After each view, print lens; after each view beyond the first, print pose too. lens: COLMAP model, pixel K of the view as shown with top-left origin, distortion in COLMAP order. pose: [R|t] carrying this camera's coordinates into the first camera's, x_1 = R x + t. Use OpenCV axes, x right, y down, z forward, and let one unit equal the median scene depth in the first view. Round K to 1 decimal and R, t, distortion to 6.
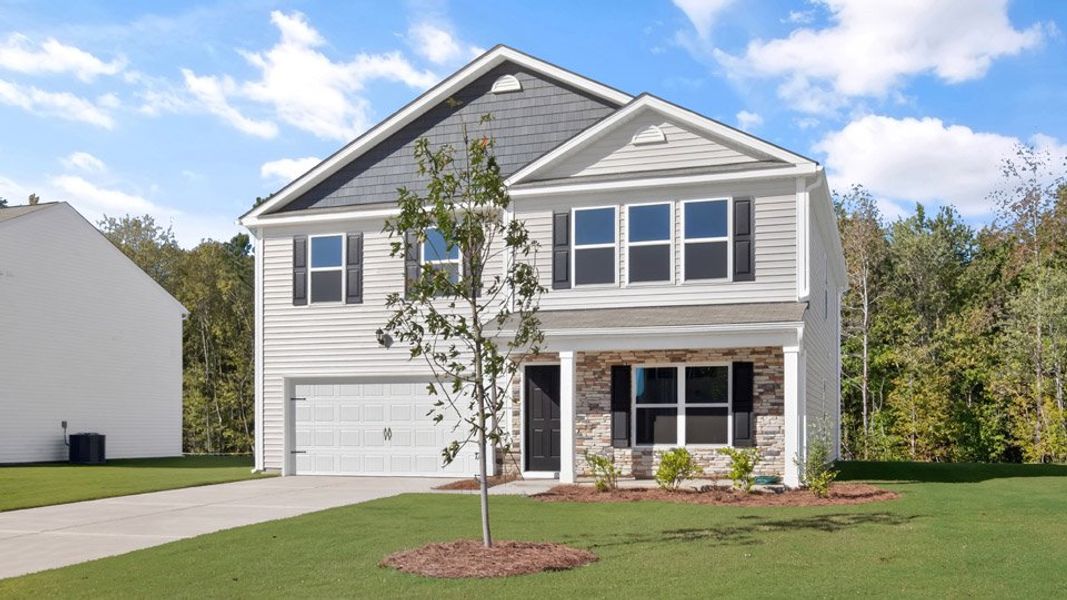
lens RADIAL K [[578.1, 0, 533.5], [0, 578.1, 376.1], [0, 0, 1]] dist [0.000504, 0.000038]
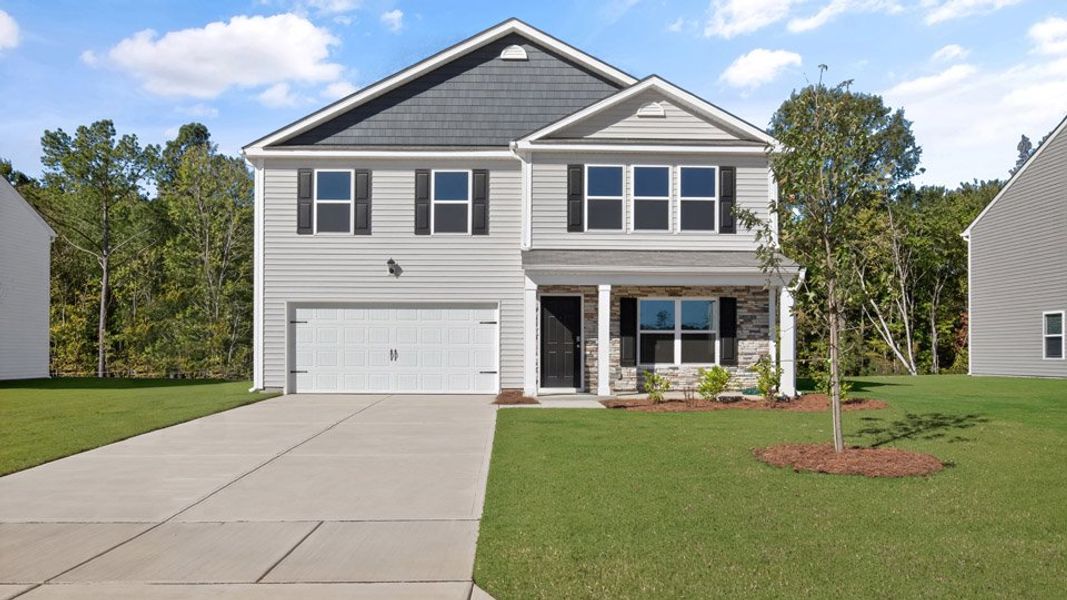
lens RADIAL K [[485.9, 0, 528.3], [0, 485.9, 301.9], [0, 0, 1]] dist [-0.000767, -0.000056]
pose [[0.978008, 0.022912, 0.207305, -0.259837], [-0.021288, 0.999723, -0.010060, 0.004360], [-0.207478, 0.005425, 0.978225, 0.054305]]
